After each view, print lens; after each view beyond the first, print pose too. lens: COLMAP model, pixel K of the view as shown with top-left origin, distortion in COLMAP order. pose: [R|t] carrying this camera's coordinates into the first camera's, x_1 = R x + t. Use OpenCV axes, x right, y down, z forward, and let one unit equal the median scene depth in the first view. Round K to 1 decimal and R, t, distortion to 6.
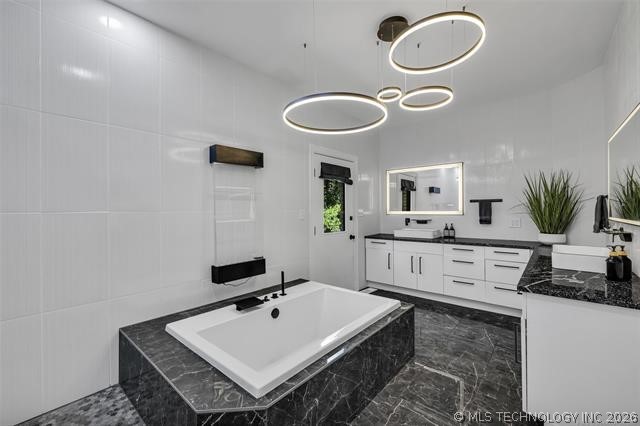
lens RADIAL K [[270.6, 0, 320.4], [0, 270.6, 210.6], [0, 0, 1]] dist [0.002763, -0.000303]
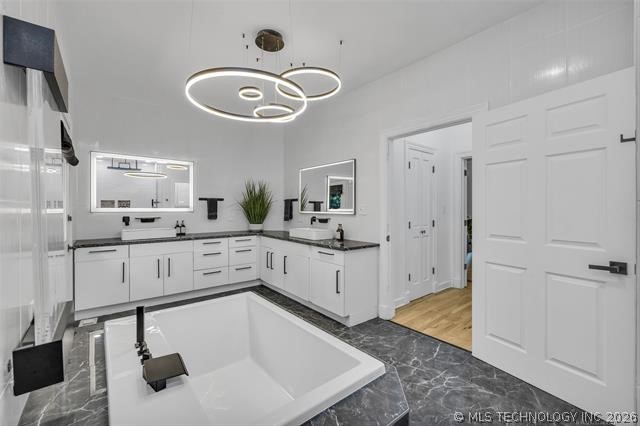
lens RADIAL K [[270.6, 0, 321.7], [0, 270.6, 210.5], [0, 0, 1]] dist [0.002763, -0.000303]
pose [[0.167313, -0.002340, 0.985901, -0.438151], [-0.003312, 0.999990, 0.002935, 0.006243], [-0.985898, -0.003756, 0.167304, 0.341200]]
